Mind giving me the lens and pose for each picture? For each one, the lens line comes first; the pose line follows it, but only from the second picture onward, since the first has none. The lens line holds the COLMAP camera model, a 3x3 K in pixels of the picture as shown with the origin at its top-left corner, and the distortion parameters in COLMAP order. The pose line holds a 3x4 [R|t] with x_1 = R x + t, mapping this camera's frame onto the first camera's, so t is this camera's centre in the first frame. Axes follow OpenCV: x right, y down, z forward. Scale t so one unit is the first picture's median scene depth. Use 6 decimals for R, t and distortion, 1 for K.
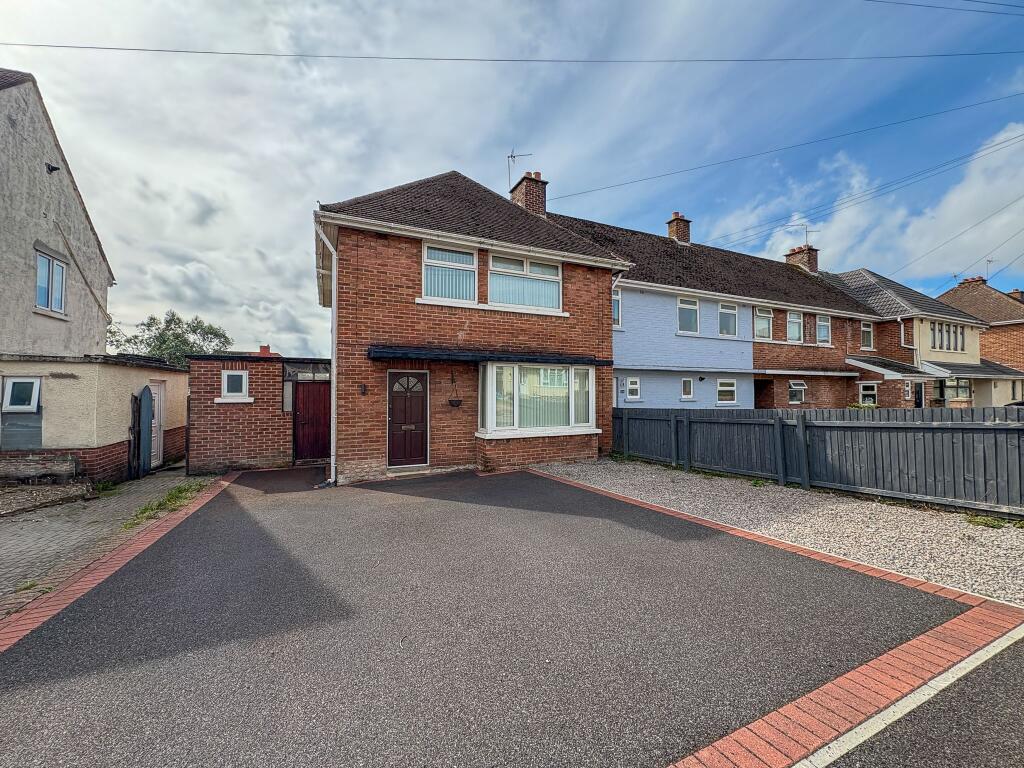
lens RADIAL K [[406.2, 0, 512.8], [0, 406.2, 384.4], [0, 0, 1]] dist [-0.000326, -0.000195]
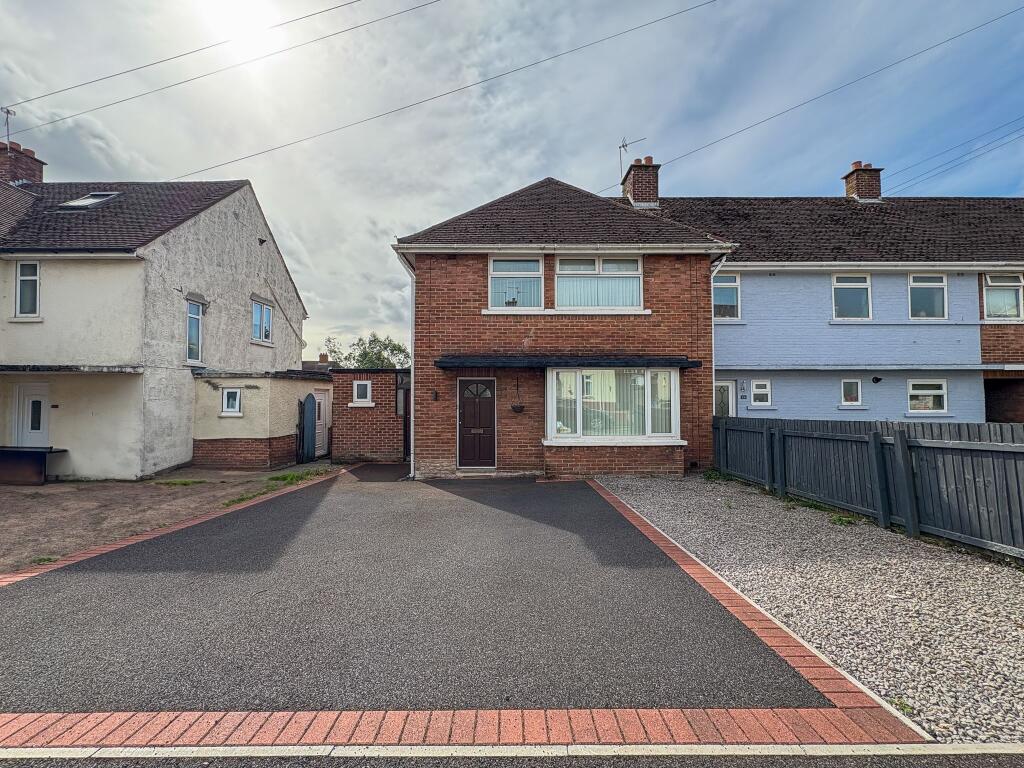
lens RADIAL K [[420.4, 0, 512.0], [0, 420.4, 384.0], [0, 0, 1]] dist [-0.000776, -0.000046]
pose [[0.908711, -0.014934, -0.417159, 0.268370], [0.009340, 0.999837, -0.015448, -0.000384], [0.417322, 0.010142, 0.908702, 0.030831]]
